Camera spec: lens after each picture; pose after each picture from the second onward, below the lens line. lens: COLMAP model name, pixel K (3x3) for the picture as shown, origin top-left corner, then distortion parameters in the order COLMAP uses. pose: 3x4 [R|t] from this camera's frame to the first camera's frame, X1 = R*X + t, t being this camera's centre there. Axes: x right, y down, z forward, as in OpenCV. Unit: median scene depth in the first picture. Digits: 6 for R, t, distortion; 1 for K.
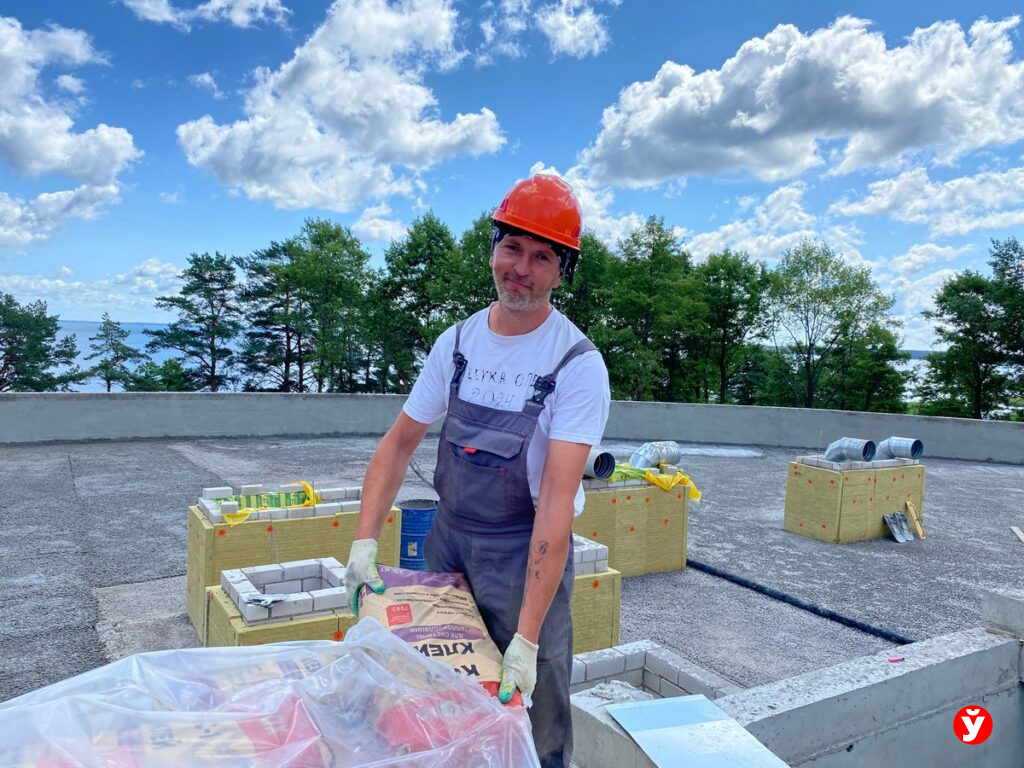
lens RADIAL K [[782.1, 0, 512.3], [0, 782.1, 384.1], [0, 0, 1]] dist [-0.000402, 0.000583]
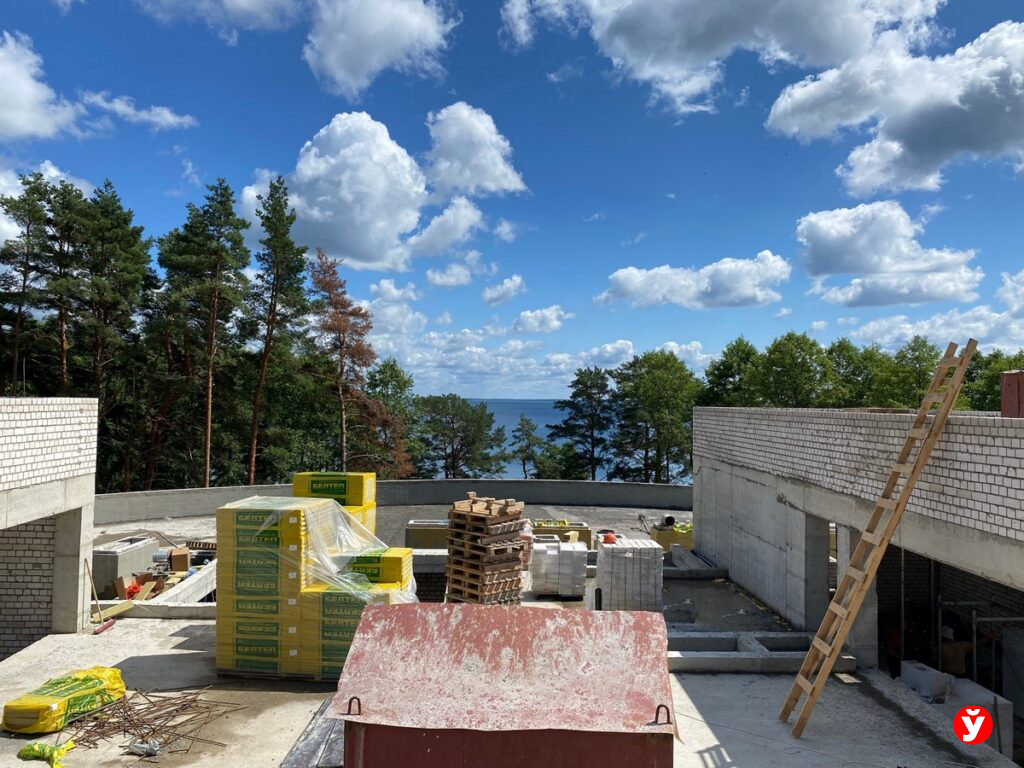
lens RADIAL K [[782.1, 0, 511.0], [0, 782.1, 383.8], [0, 0, 1]] dist [-0.000402, 0.000583]
pose [[0.875553, -0.036080, -0.481773, 0.144962], [-0.007851, 0.996013, -0.088861, -0.017490], [0.483058, 0.081585, 0.871779, -0.246109]]
